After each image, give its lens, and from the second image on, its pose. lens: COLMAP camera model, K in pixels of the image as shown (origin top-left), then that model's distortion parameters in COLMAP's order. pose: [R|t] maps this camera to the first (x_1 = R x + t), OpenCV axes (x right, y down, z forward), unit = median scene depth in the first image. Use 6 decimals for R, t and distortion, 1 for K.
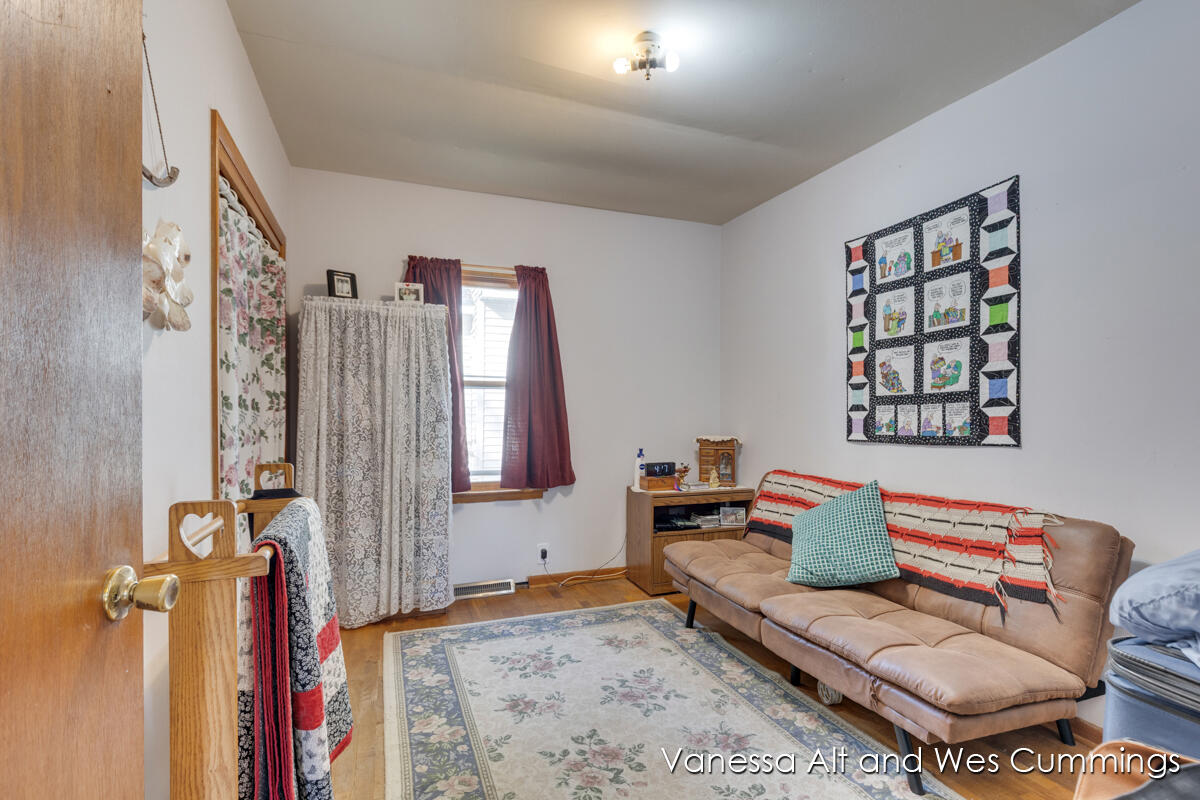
lens RADIAL K [[576.5, 0, 603.1], [0, 576.5, 407.6], [0, 0, 1]] dist [-0.005059, 0.000106]
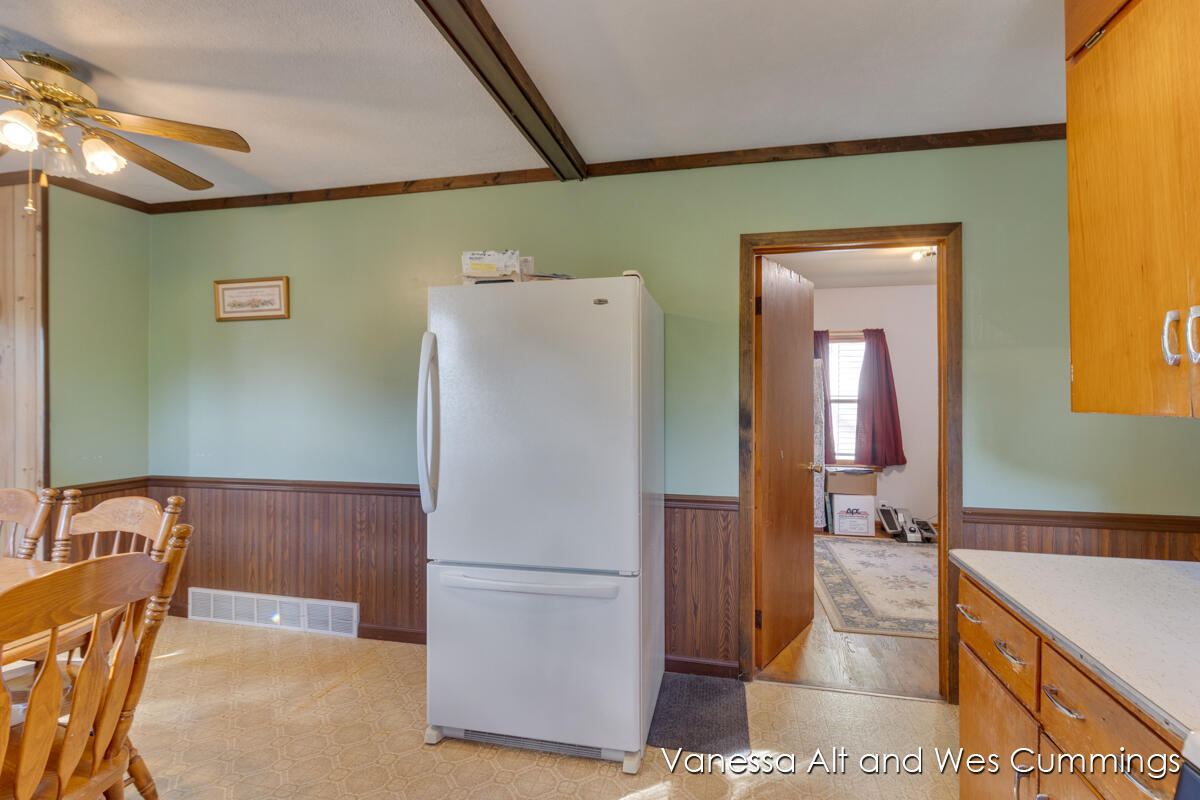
lens RADIAL K [[576.5, 0, 605.6], [0, 576.5, 400.3], [0, 0, 1]] dist [-0.005059, 0.000106]
pose [[0.836856, -0.006666, -0.547382, 0.129701], [0.007209, 0.999973, -0.001156, -0.046515], [0.547375, -0.002979, 0.836882, -0.772798]]
